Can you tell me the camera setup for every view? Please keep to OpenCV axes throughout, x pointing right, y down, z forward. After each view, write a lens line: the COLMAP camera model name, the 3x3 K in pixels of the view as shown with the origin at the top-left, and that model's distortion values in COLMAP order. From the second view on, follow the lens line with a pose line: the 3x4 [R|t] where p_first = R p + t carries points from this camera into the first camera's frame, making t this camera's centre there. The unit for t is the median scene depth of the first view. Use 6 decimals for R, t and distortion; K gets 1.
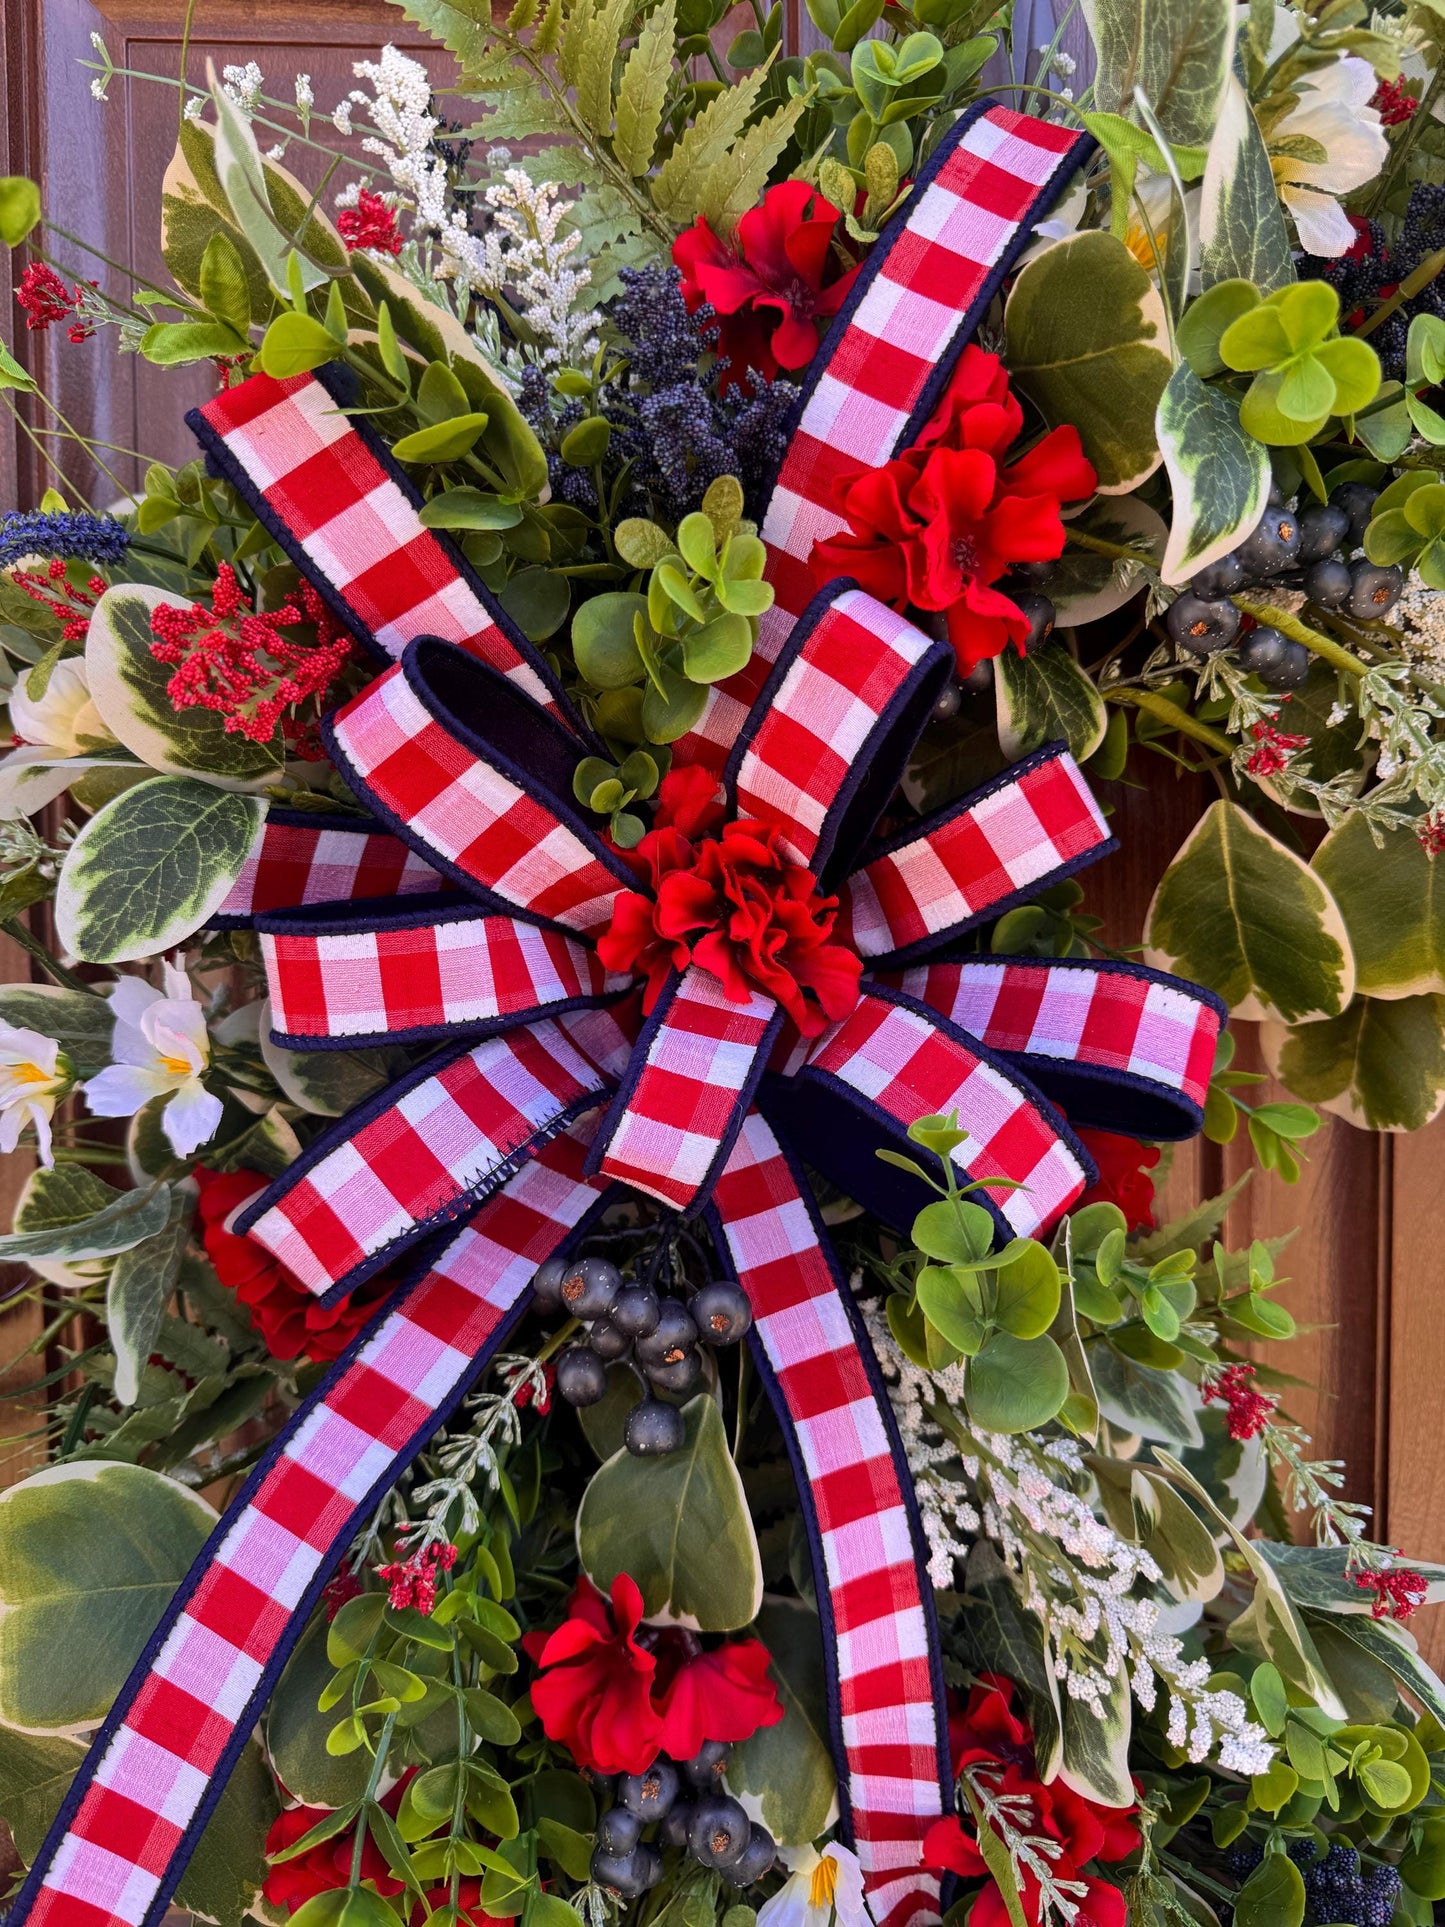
lens RADIAL K [[1393.3, 0, 730.0], [0, 1393.3, 954.7], [0, 0, 1]] dist [0.020814, -0.060056]
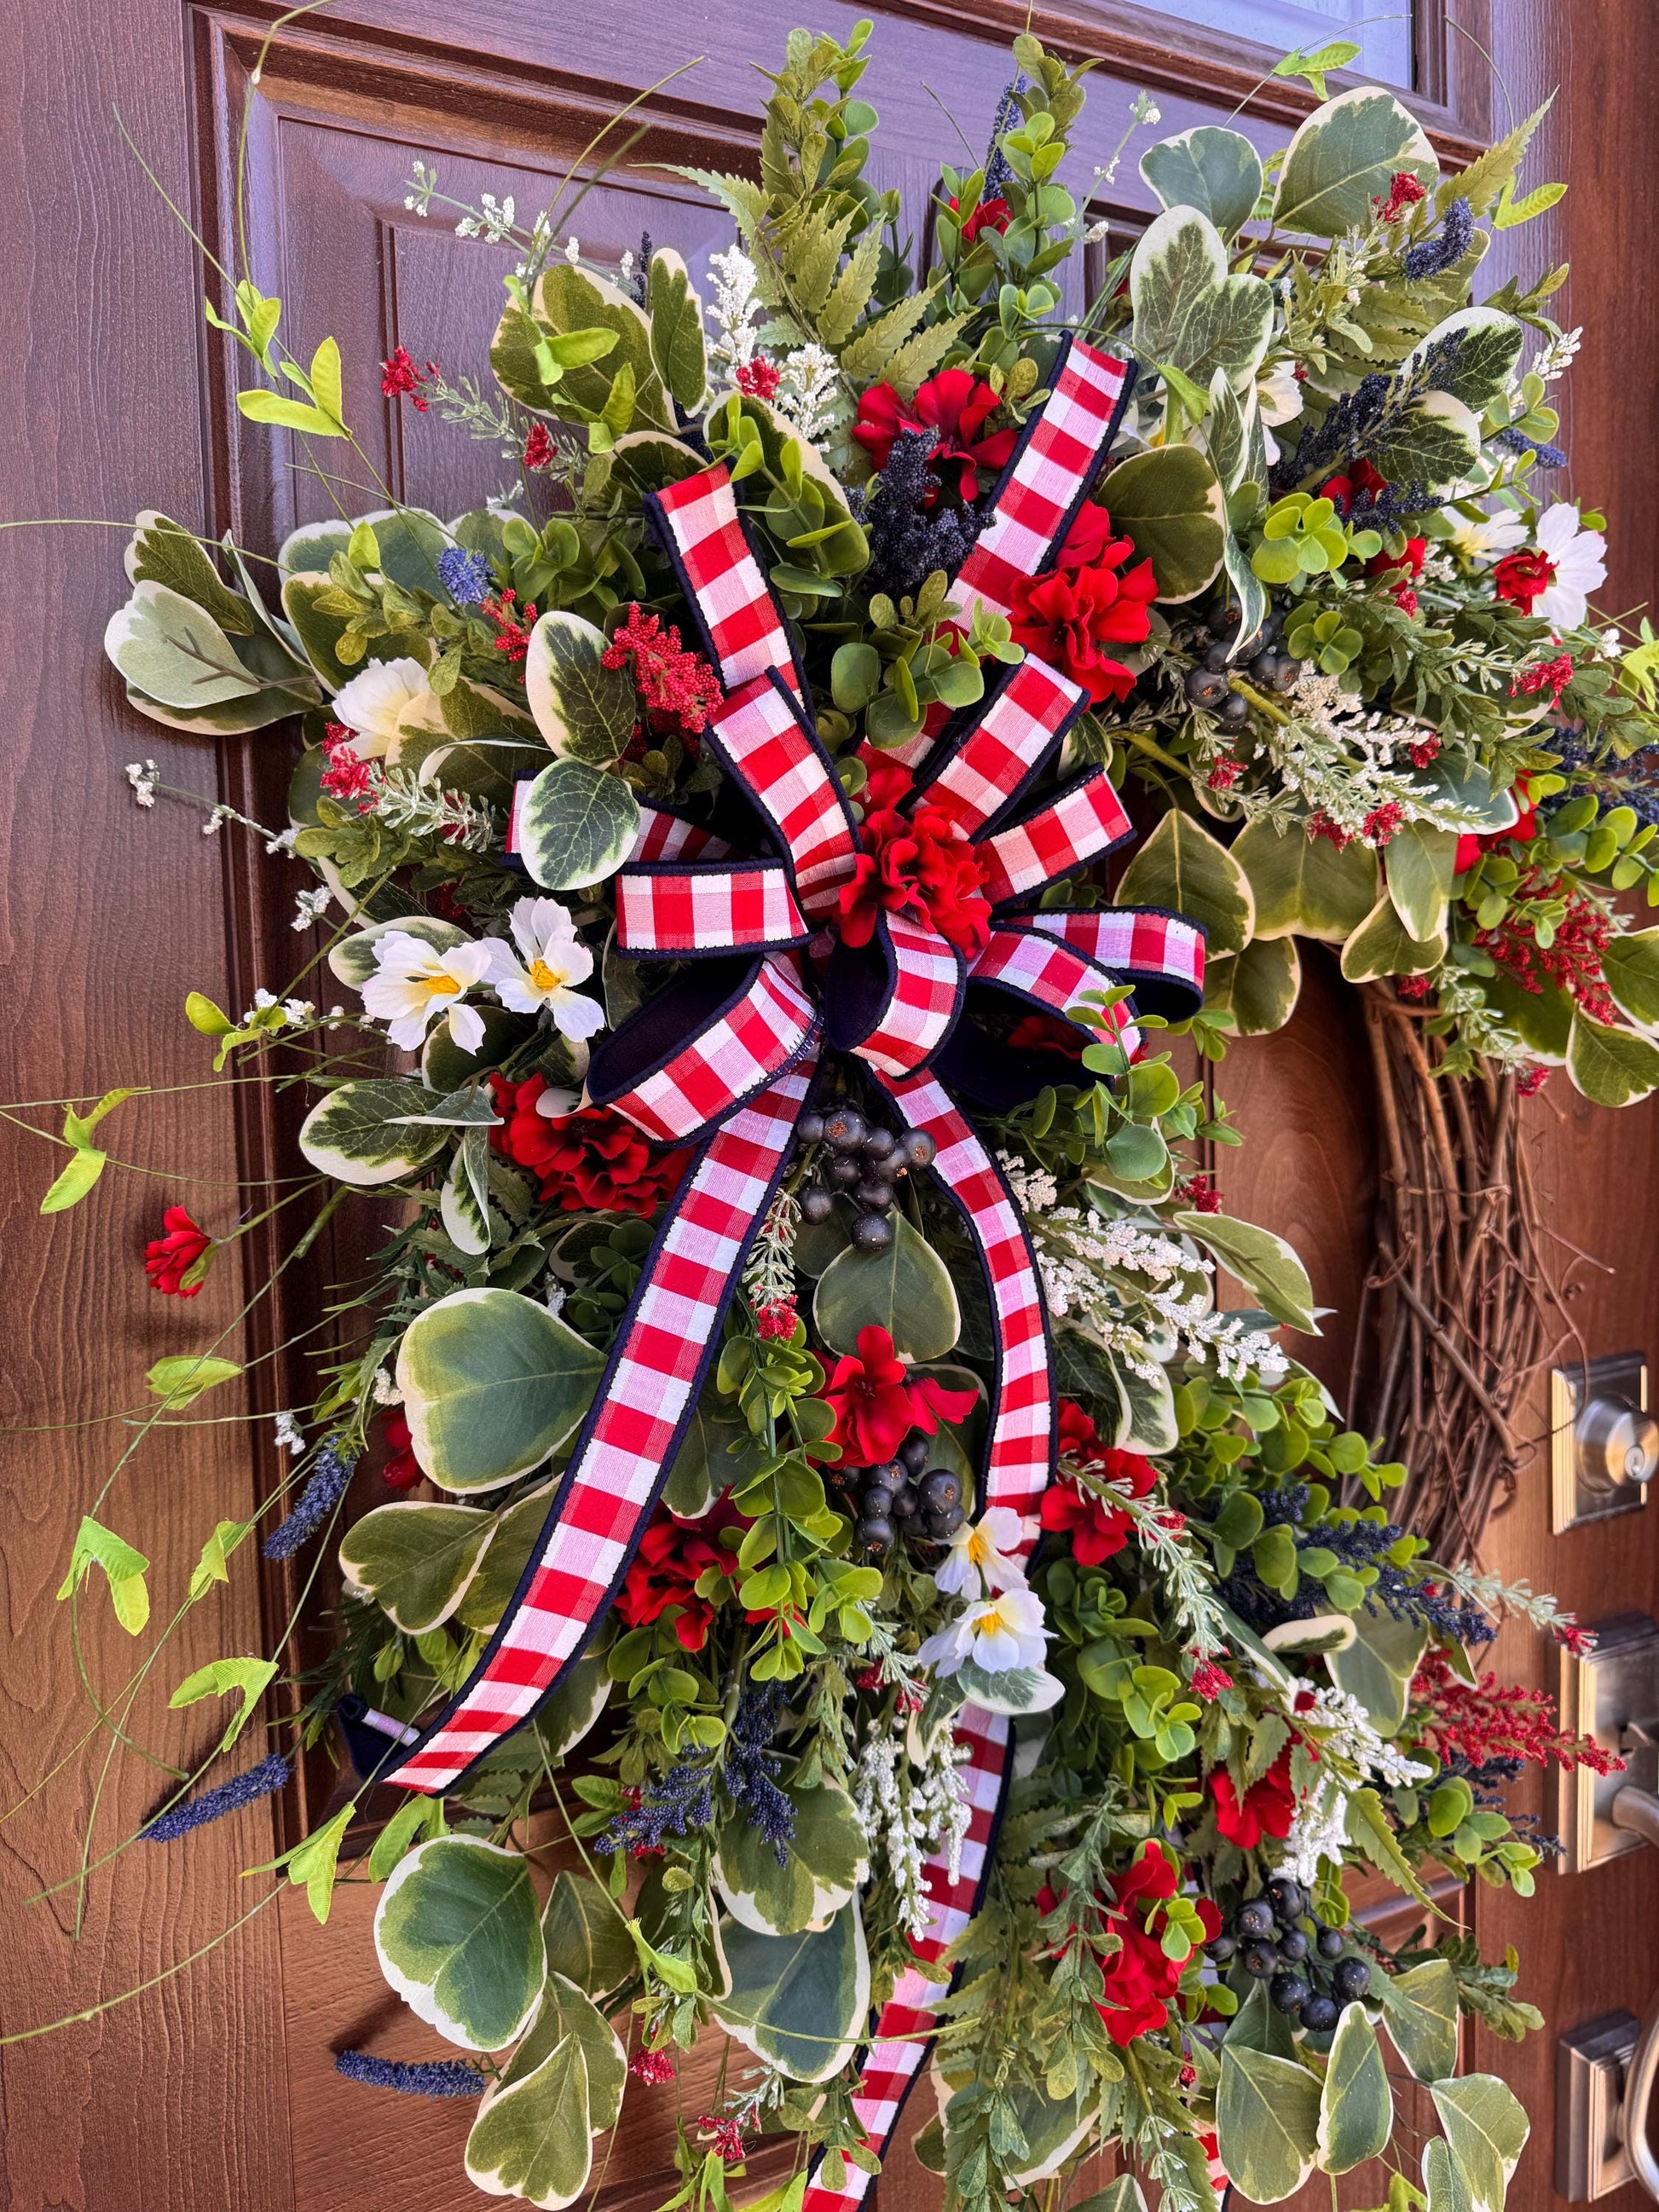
lens RADIAL K [[1599.5, 0, 810.4], [0, 1599.5, 1107.7], [0, 0, 1]] dist [0.020814, -0.060056]
pose [[0.925480, -0.039933, 0.376686, -0.763283], [0.033031, 0.999147, 0.024767, 0.176605], [-0.377354, -0.010479, 0.926010, -0.517398]]
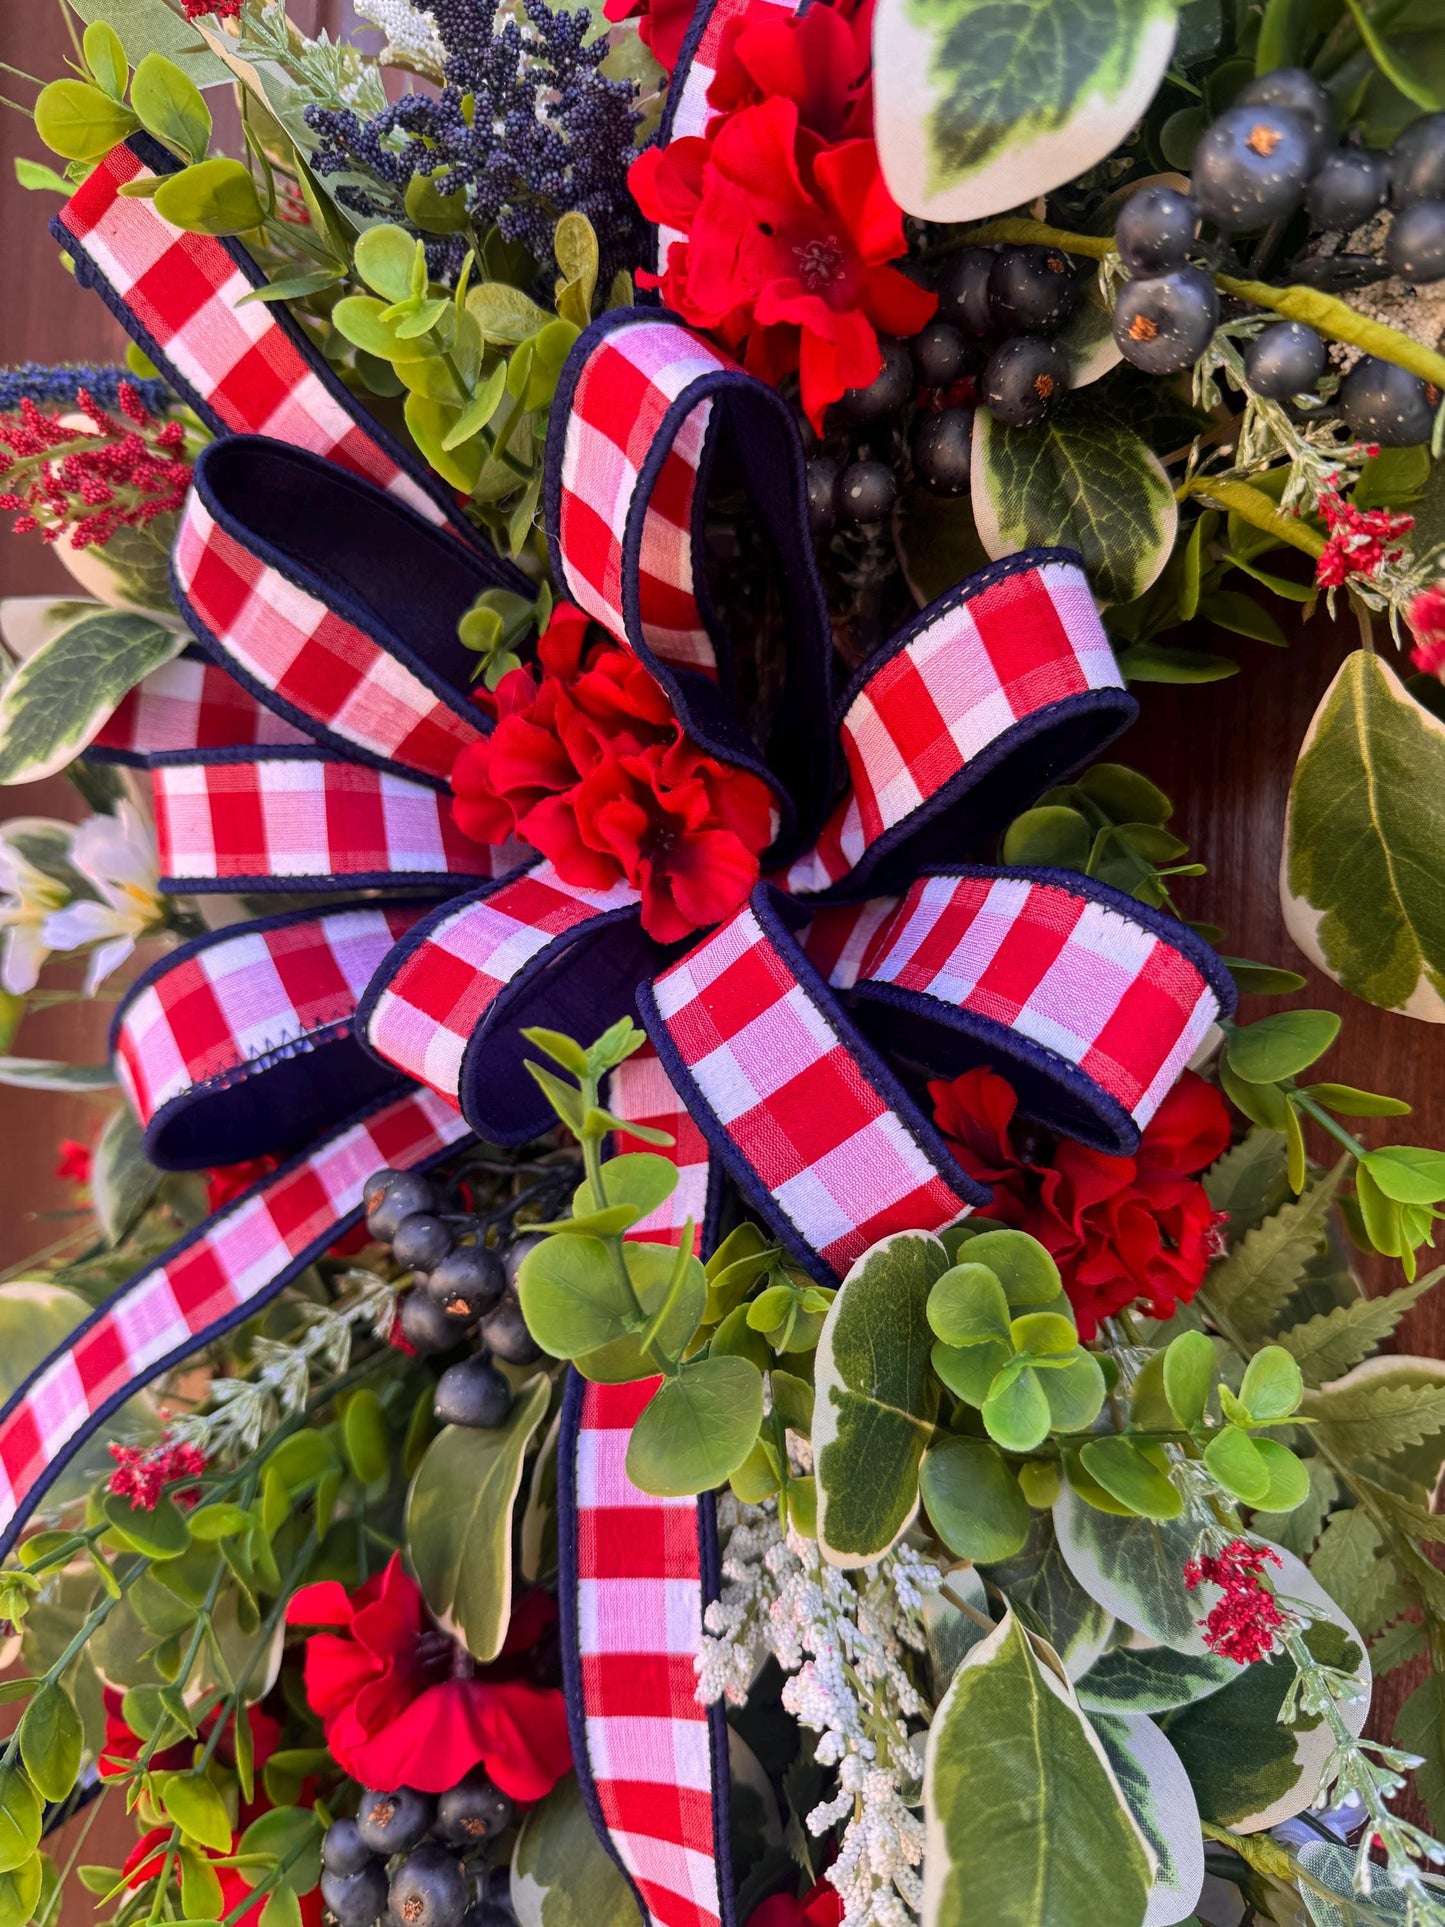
lens RADIAL K [[1393.3, 0, 730.3], [0, 1393.3, 982.3], [0, 0, 1]] dist [0.020814, -0.060056]
pose [[0.857587, 0.107864, -0.502902, 0.494728], [-0.115353, 0.993191, 0.016313, 0.066904], [0.501237, 0.044021, 0.864190, 0.366297]]
